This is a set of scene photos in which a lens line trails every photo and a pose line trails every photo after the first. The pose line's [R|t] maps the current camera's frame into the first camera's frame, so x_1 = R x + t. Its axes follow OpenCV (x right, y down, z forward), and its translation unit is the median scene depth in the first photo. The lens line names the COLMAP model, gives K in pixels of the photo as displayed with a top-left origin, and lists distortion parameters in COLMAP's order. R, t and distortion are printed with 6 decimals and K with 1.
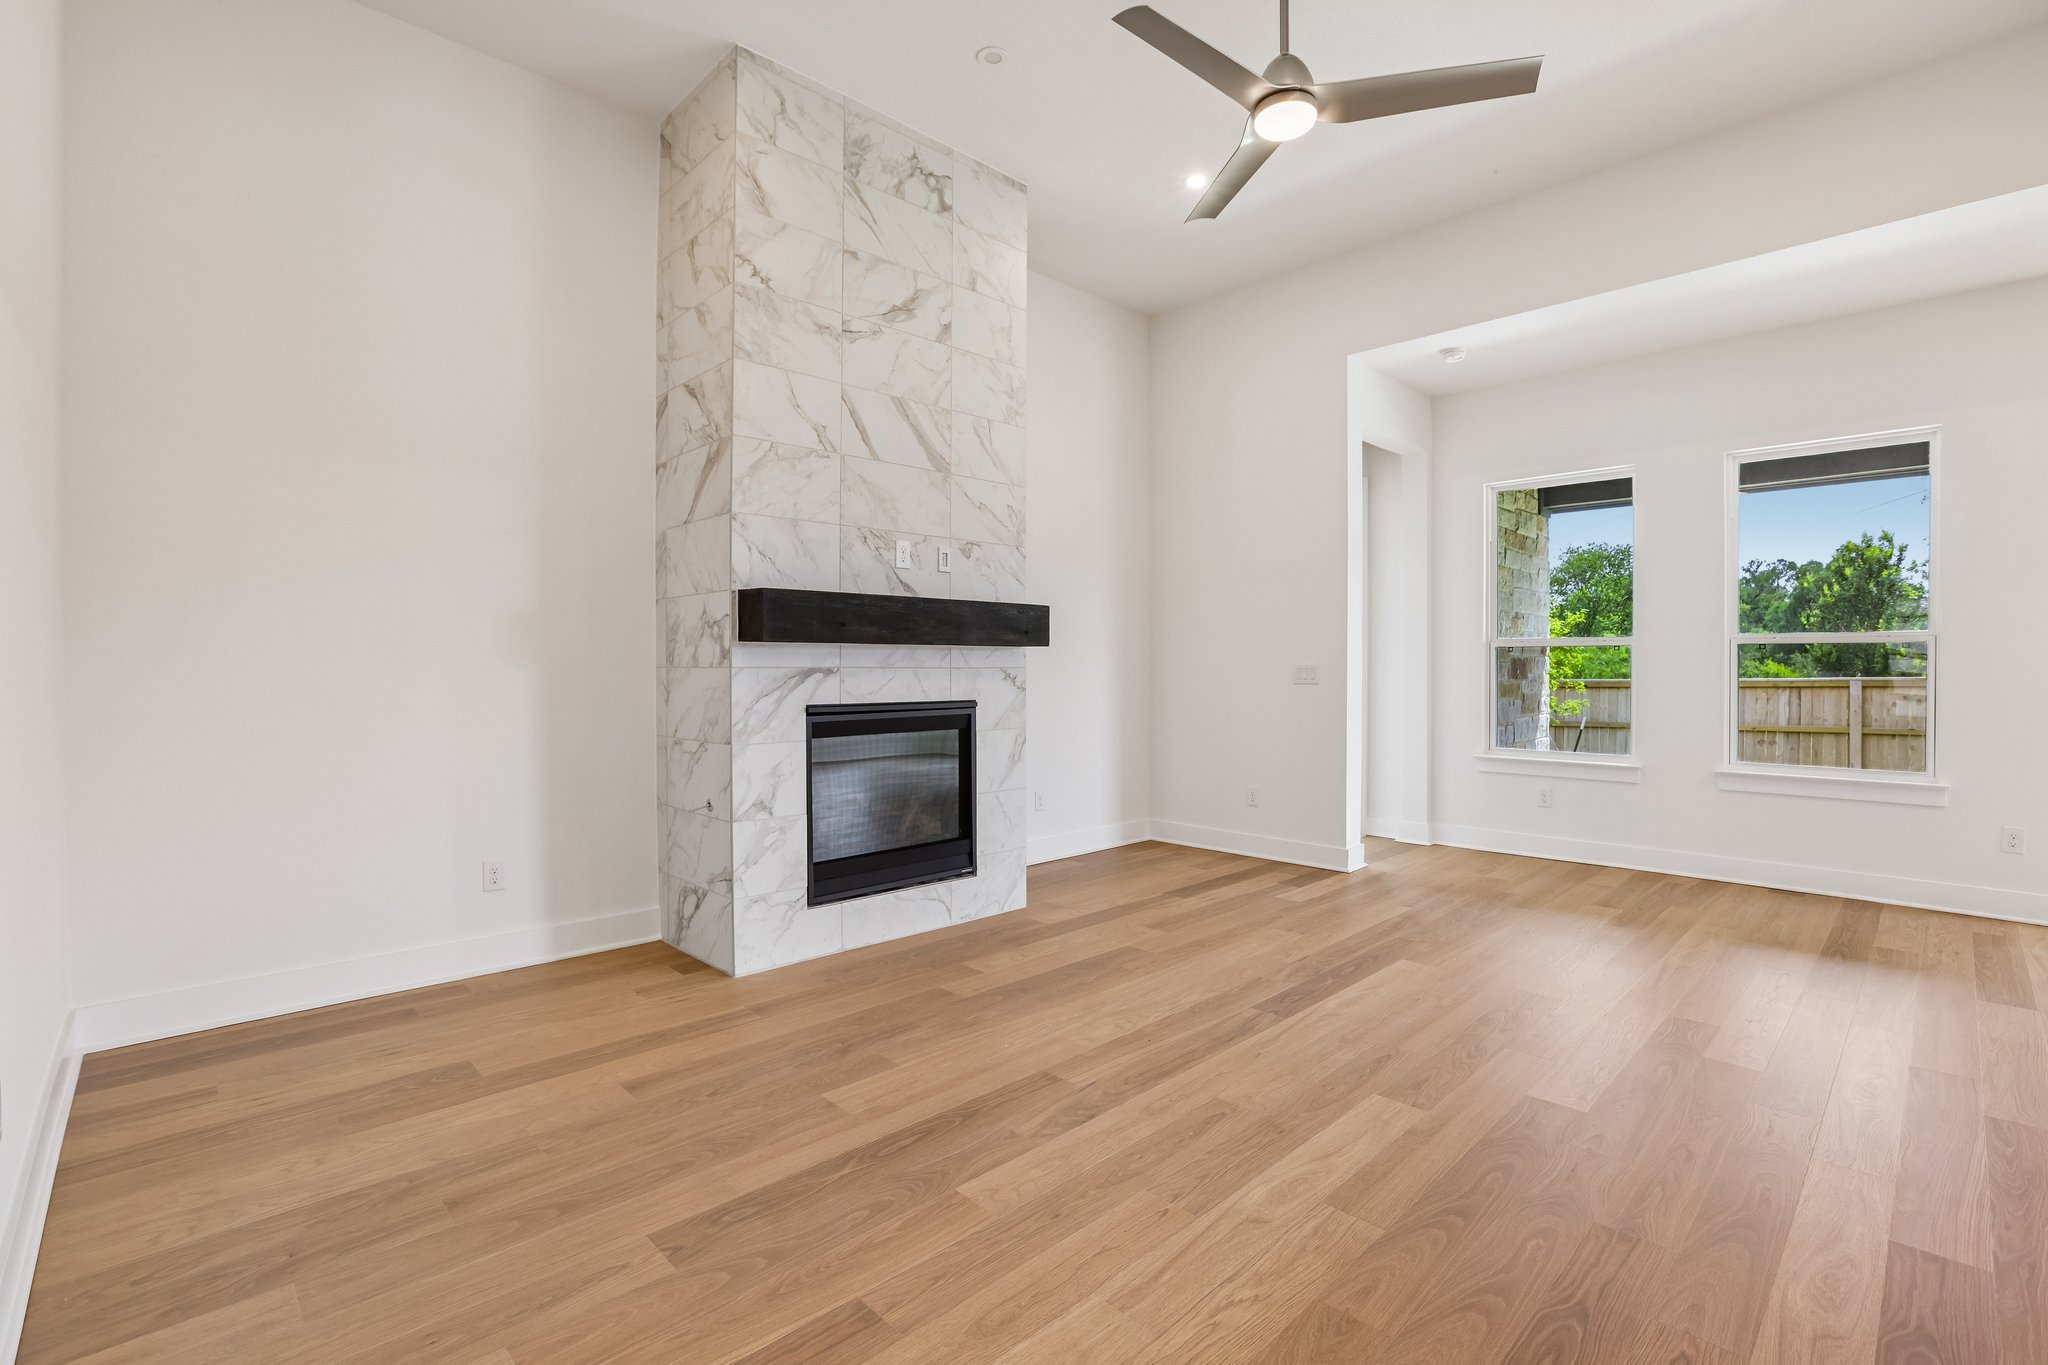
lens RADIAL K [[922.0, 0, 1022.3], [0, 922.0, 667.4], [0, 0, 1]] dist [-0.042289, 0.016892]
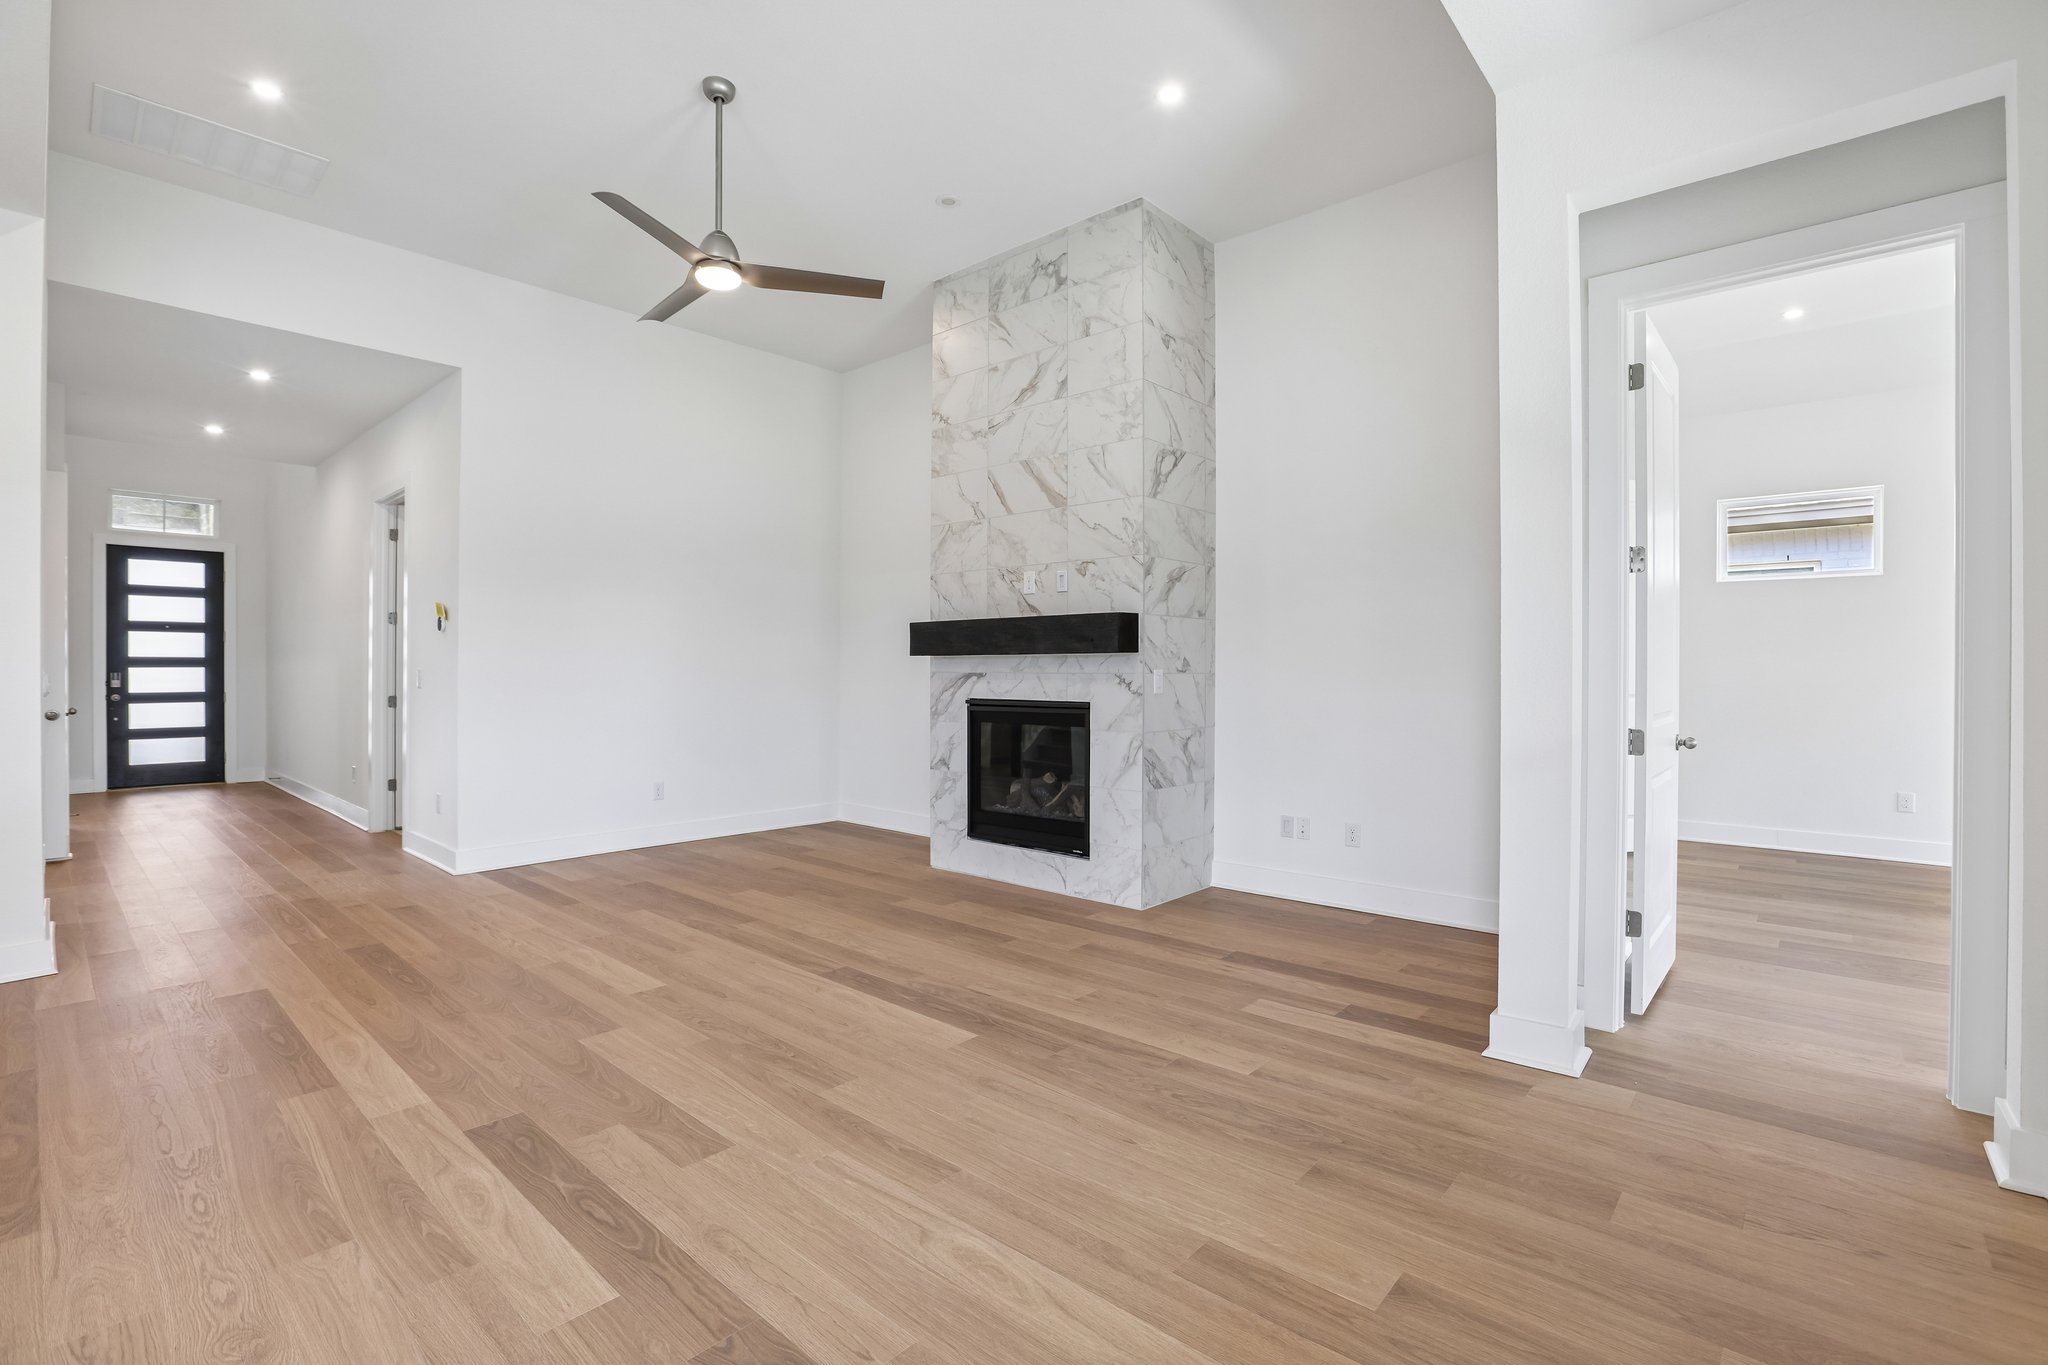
lens RADIAL K [[922.0, 0, 1028.3], [0, 922.0, 668.2], [0, 0, 1]] dist [-0.042289, 0.016892]
pose [[0.080437, -0.001575, -0.996758, 1.228782], [-0.003110, 0.999993, -0.001831, -0.004106], [0.996755, 0.003247, 0.080432, 0.977014]]
